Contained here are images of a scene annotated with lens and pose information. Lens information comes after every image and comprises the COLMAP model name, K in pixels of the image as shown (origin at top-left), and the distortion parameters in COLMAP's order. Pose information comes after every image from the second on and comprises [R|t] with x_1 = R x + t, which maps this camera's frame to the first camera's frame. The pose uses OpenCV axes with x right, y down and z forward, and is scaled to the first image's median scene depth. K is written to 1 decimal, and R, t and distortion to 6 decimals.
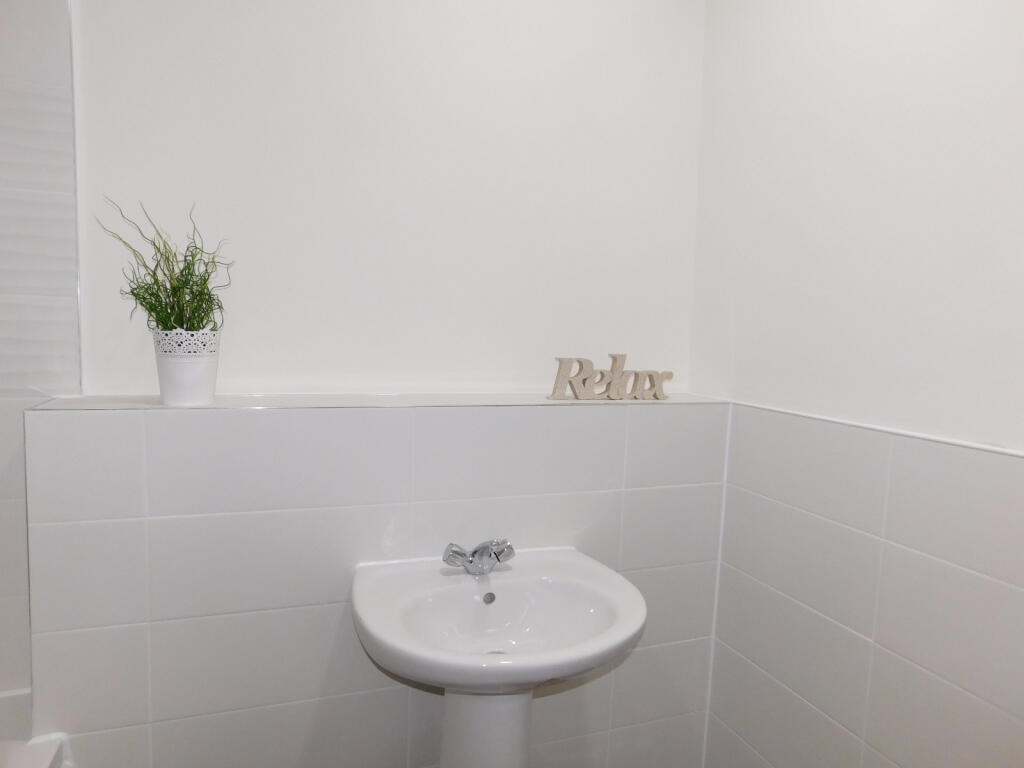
lens RADIAL K [[682.4, 0, 512.0], [0, 682.4, 384.0], [0, 0, 1]] dist [-0.005048, -0.001168]
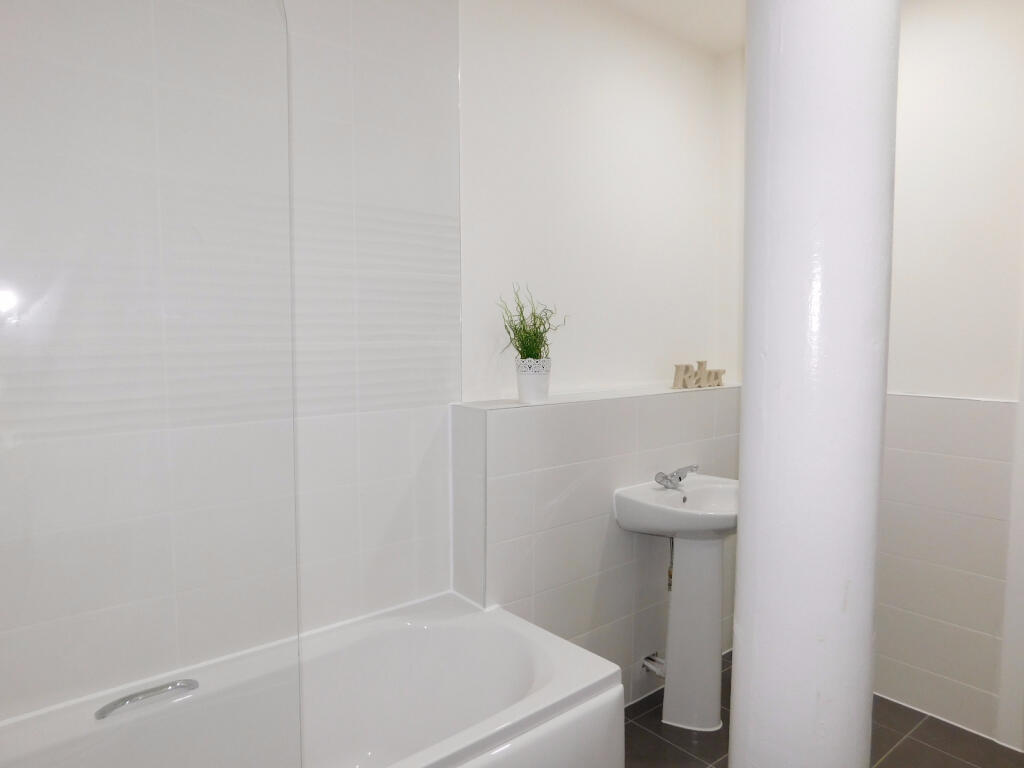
lens RADIAL K [[682.4, 0, 512.0], [0, 682.4, 384.0], [0, 0, 1]] dist [-0.005048, -0.001168]
pose [[0.933910, -0.058260, 0.352730, -0.925773], [0.061728, 0.998092, 0.001417, -0.018115], [-0.352140, 0.020450, 0.935724, -0.454948]]
